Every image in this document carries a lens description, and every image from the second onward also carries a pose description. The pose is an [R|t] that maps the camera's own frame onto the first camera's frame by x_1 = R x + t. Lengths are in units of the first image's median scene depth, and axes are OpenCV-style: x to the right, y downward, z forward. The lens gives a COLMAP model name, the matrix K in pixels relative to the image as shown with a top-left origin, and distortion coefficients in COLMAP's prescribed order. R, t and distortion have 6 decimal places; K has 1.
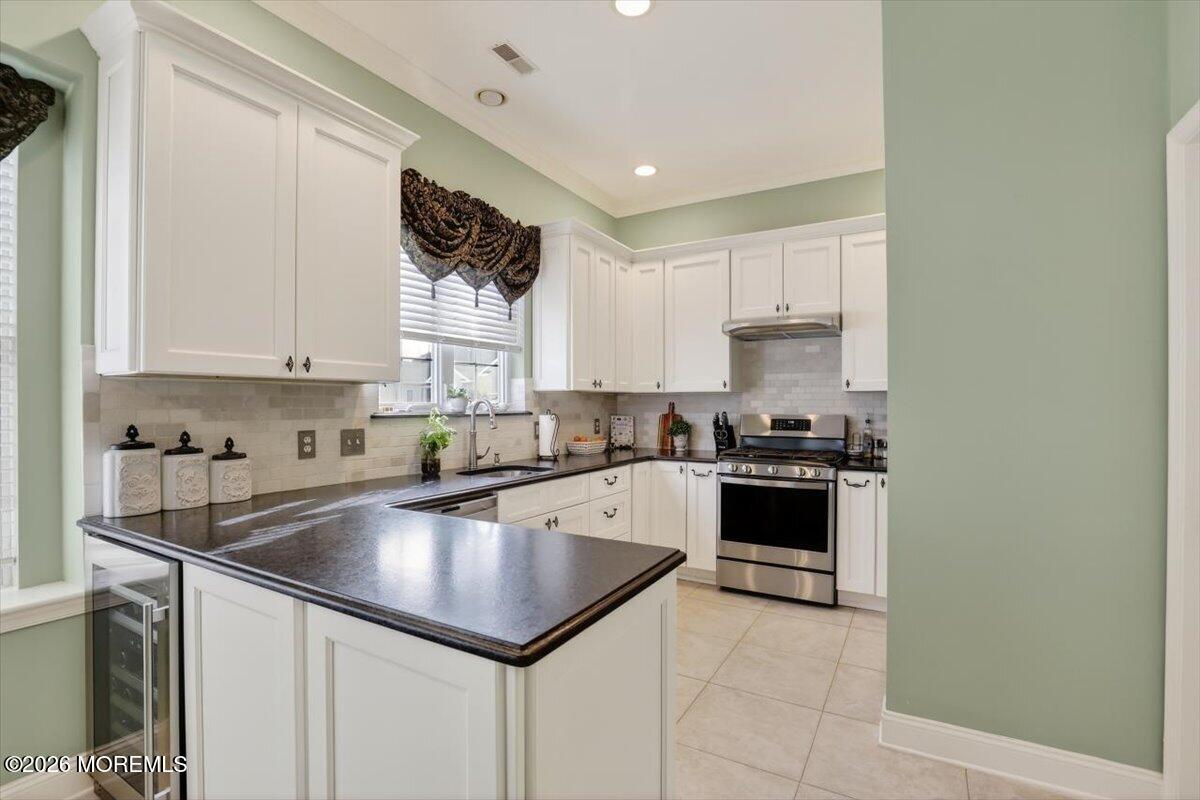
lens RADIAL K [[561.2, 0, 595.1], [0, 561.2, 402.8], [0, 0, 1]] dist [-0.027073, -0.000621]
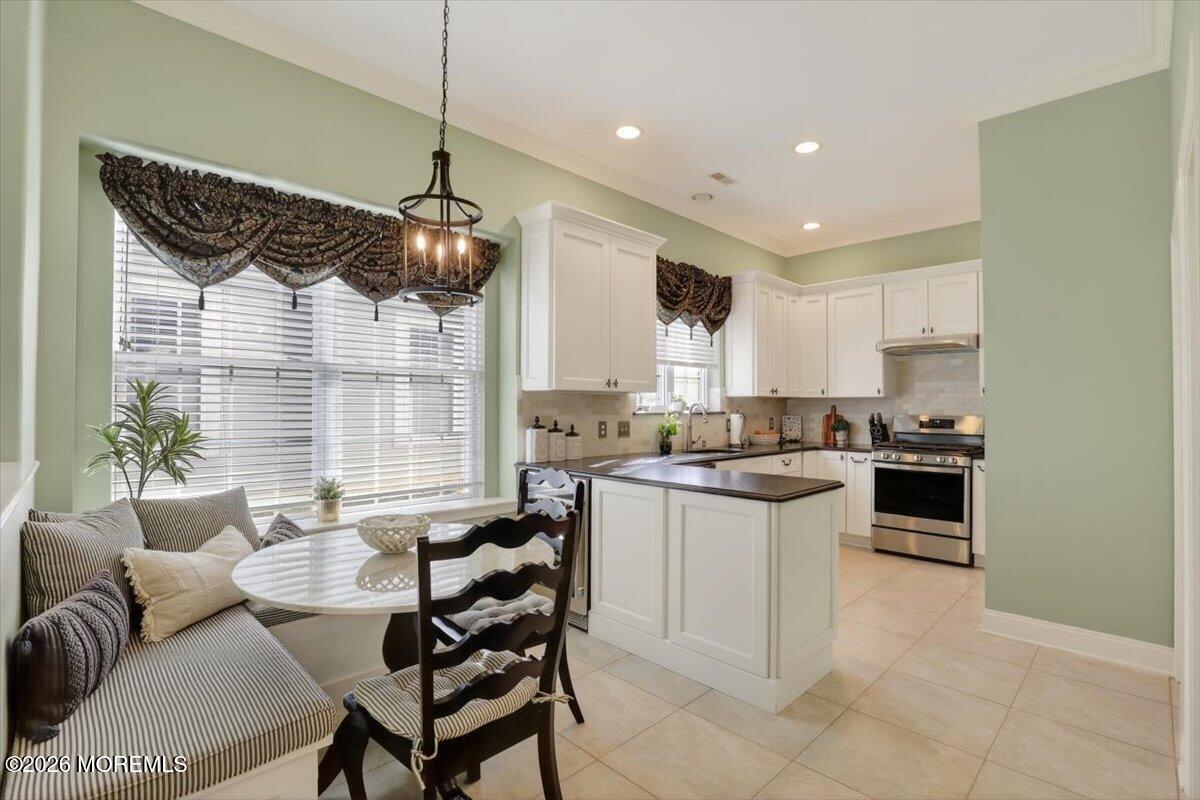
lens RADIAL K [[561.2, 0, 596.8], [0, 561.2, 395.9], [0, 0, 1]] dist [-0.027073, -0.000621]
pose [[0.965659, 0.000249, -0.259813, -0.065115], [-0.004020, 0.999894, -0.013985, -0.002196], [0.259782, 0.014549, 0.965558, -0.439082]]
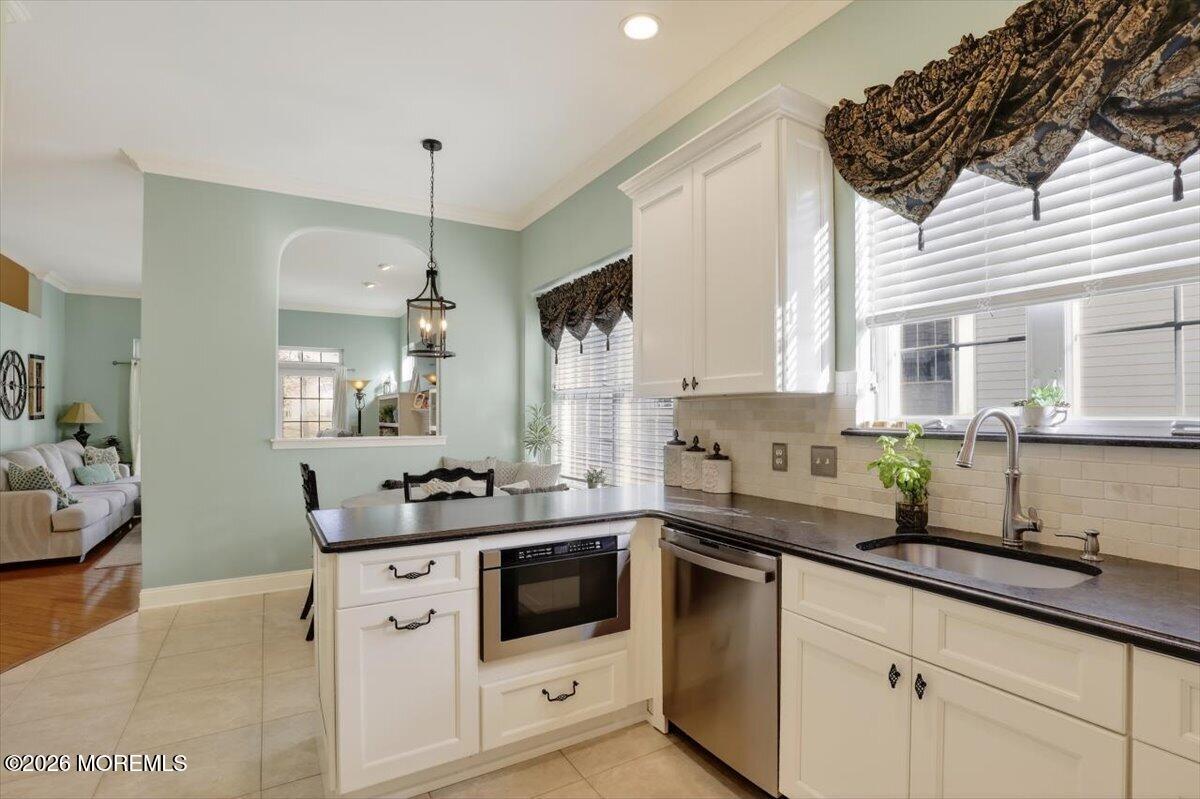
lens RADIAL K [[561.2, 0, 600.0], [0, 561.2, 406.4], [0, 0, 1]] dist [-0.027073, -0.000621]
pose [[-0.478684, -0.008411, -0.877947, 0.363542], [0.004445, 0.999918, -0.012004, -0.004204], [0.877976, -0.009649, -0.478607, 0.821678]]
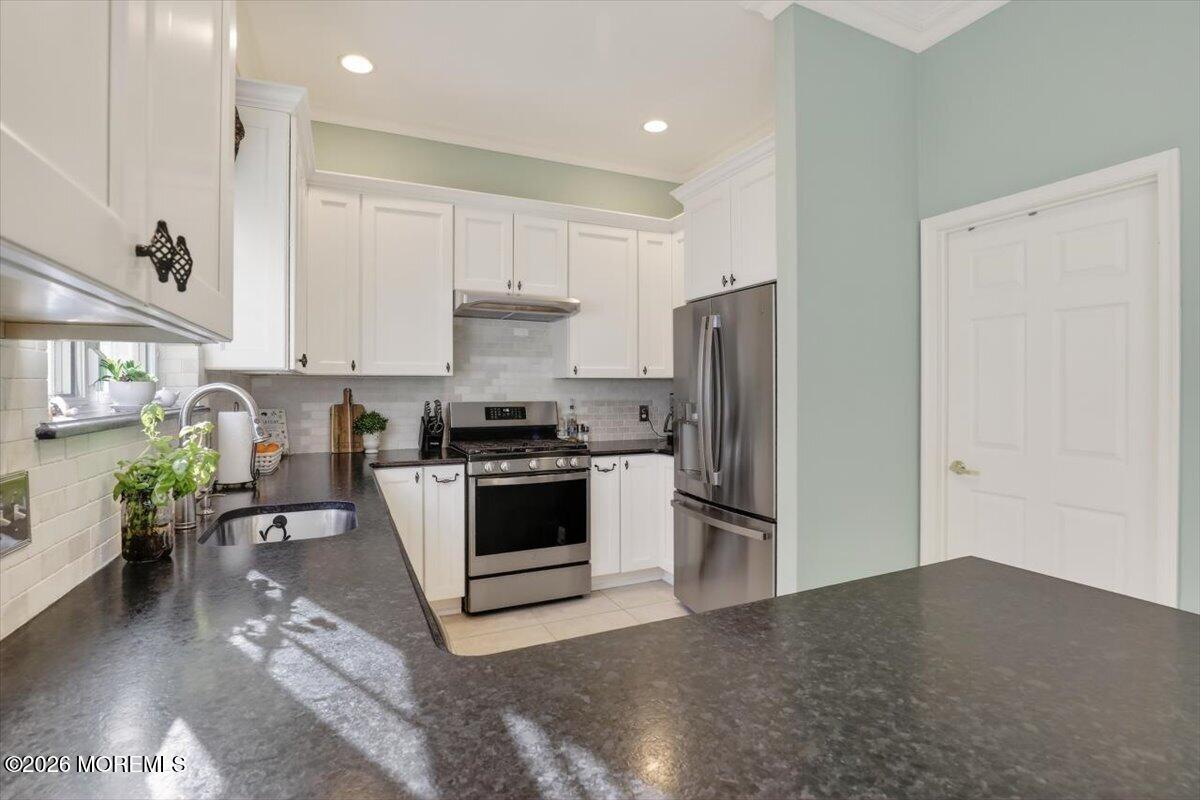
lens RADIAL K [[561.2, 0, 600.0], [0, 561.2, 387.6], [0, 0, 1]] dist [-0.027073, -0.000621]
pose [[0.573688, 0.000190, 0.819074, -0.366949], [-0.000606, 1.000000, 0.000193, -0.003217], [-0.819074, -0.000607, 0.573688, 0.404520]]
